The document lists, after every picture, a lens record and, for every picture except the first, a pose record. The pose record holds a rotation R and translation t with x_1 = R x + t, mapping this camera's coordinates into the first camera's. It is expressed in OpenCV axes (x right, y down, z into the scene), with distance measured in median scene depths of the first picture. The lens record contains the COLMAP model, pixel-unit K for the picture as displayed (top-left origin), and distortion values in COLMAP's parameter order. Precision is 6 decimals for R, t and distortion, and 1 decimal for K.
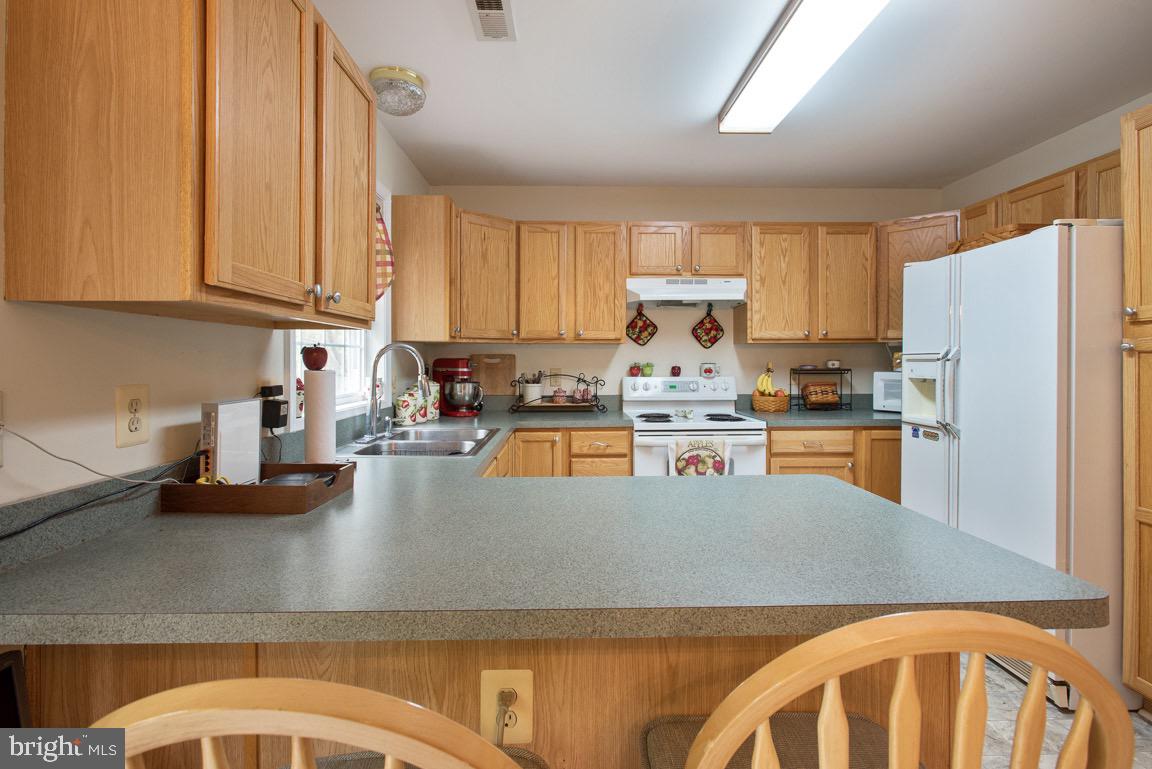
lens RADIAL K [[555.1, 0, 580.5], [0, 555.1, 365.4], [0, 0, 1]] dist [-0.001506, 0.000149]
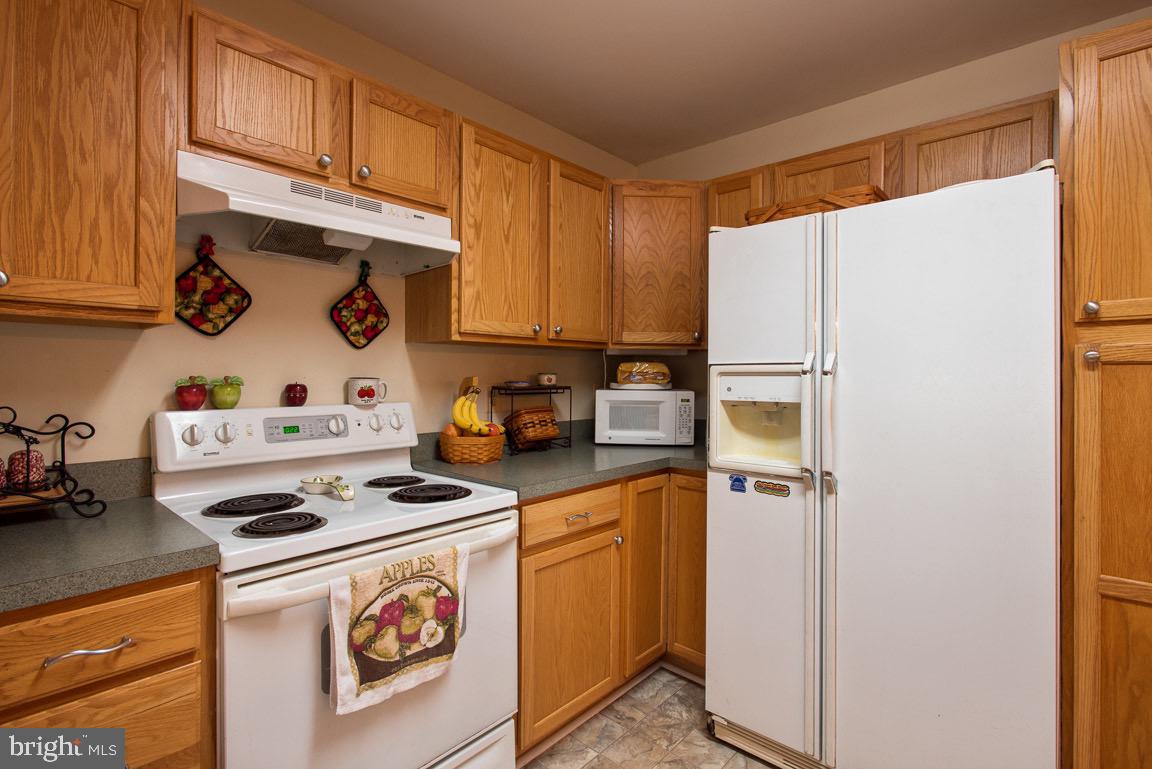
lens RADIAL K [[547.0, 0, 575.6], [0, 547.0, 377.0], [0, 0, 1]] dist [-0.005277, 0.000218]
pose [[0.691870, 0.002300, 0.722019, 0.003811], [0.001270, 0.999989, -0.004403, -0.002337], [-0.722021, 0.003964, 0.691860, 0.556480]]
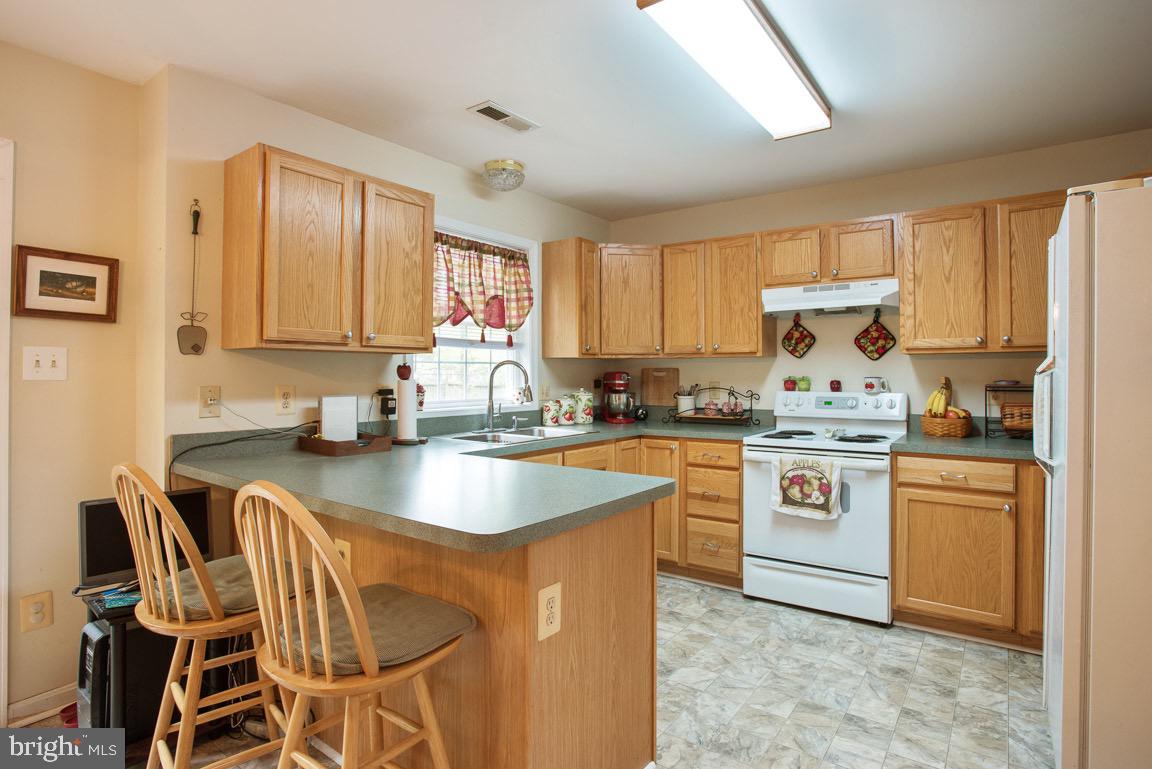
lens RADIAL K [[610.1, 0, 580.5], [0, 610.1, 368.9], [0, 0, 1]] dist [-0.025082, 0.000700]
pose [[0.790983, -0.003755, -0.611826, 0.486865], [-0.006404, 0.999876, -0.014417, -0.000428], [0.611805, 0.015322, 0.790861, -0.038922]]
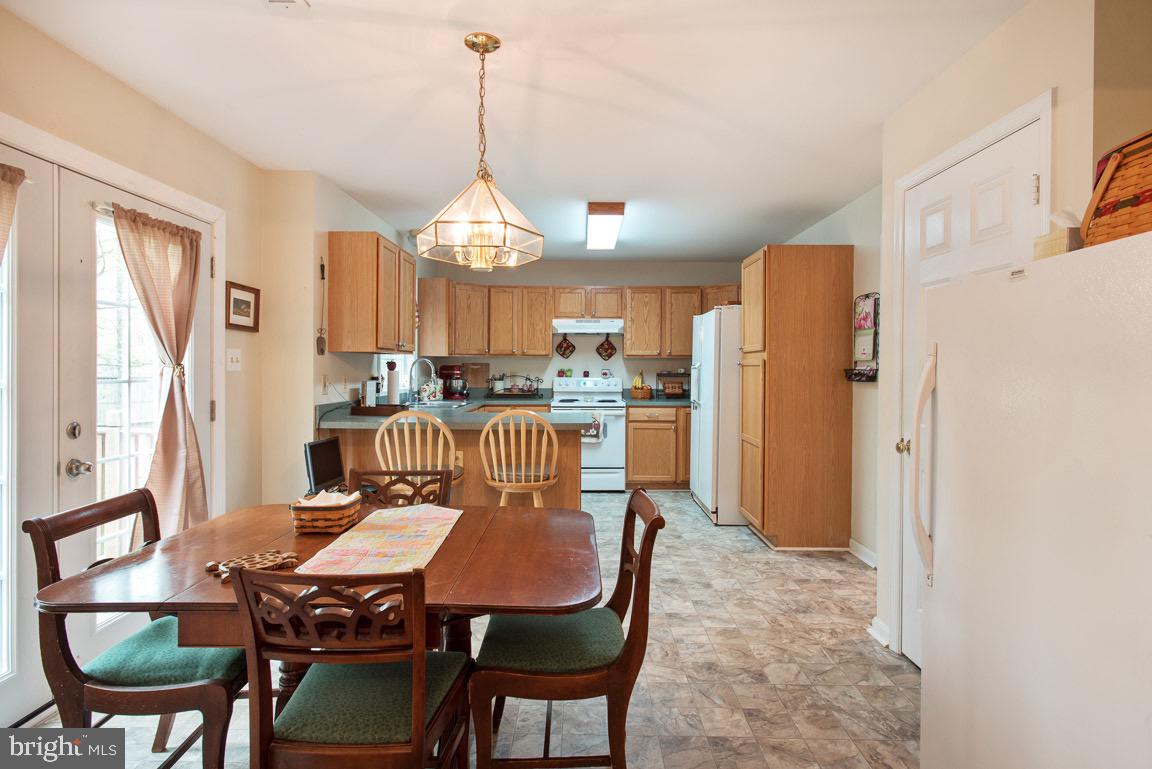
lens RADIAL K [[582.0, 0, 574.6], [0, 582.0, 379.4], [0, 0, 1]] dist [-0.001257, 0.000128]
pose [[0.999139, 0.009060, -0.040484, 0.225308], [-0.008483, 0.999860, 0.014403, 0.001632], [0.040609, -0.014047, 0.999076, -0.786988]]
